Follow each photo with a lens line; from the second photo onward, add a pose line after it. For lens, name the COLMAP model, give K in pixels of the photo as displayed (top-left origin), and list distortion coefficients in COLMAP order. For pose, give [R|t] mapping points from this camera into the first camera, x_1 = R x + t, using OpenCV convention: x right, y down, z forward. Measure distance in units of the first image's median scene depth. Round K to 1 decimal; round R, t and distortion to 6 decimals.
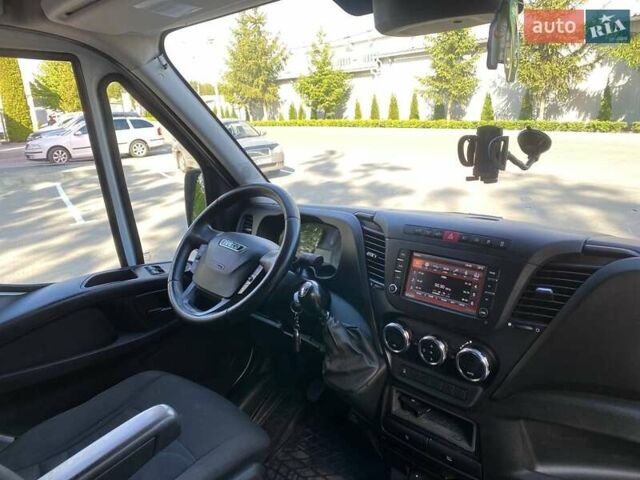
lens RADIAL K [[527.2, 0, 314.4], [0, 527.2, 239.1], [0, 0, 1]] dist [0.028860, -0.008226]
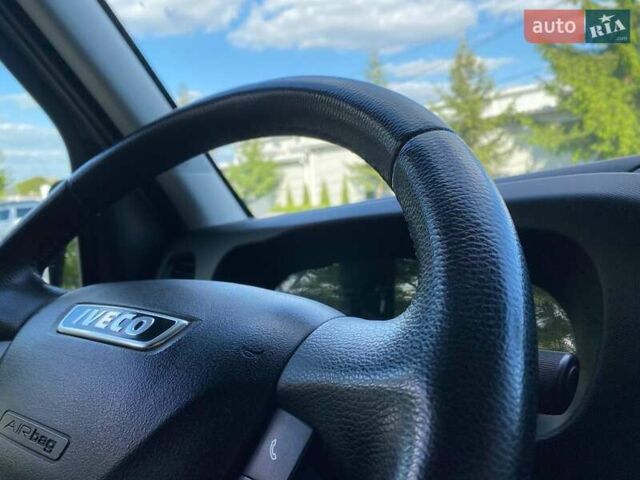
lens RADIAL K [[527.2, 0, 314.4], [0, 527.2, 239.1], [0, 0, 1]] dist [0.028860, -0.008226]
pose [[0.991196, -0.020057, 0.130875, -0.003613], [0.041649, 0.985513, -0.164404, 0.000661], [-0.125682, 0.168408, 0.977672, 0.027737]]
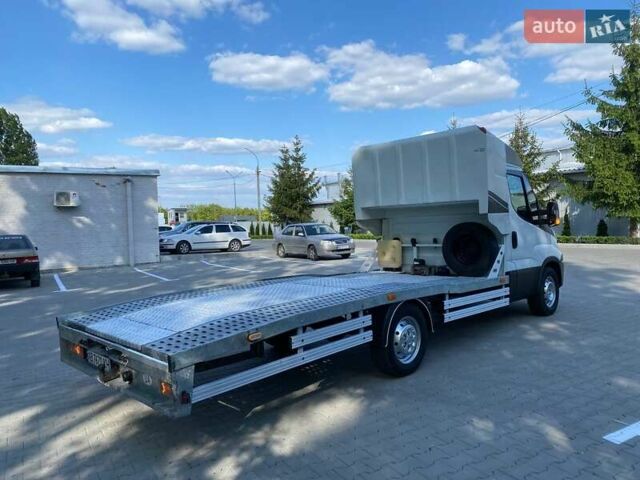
lens RADIAL K [[527.2, 0, 314.4], [0, 527.2, 239.1], [0, 0, 1]] dist [0.028860, -0.008226]
pose [[0.999394, 0.034735, -0.002348, -0.068040], [-0.034324, 0.971806, -0.233271, 0.075669], [-0.005820, 0.233210, 0.972409, -0.209901]]
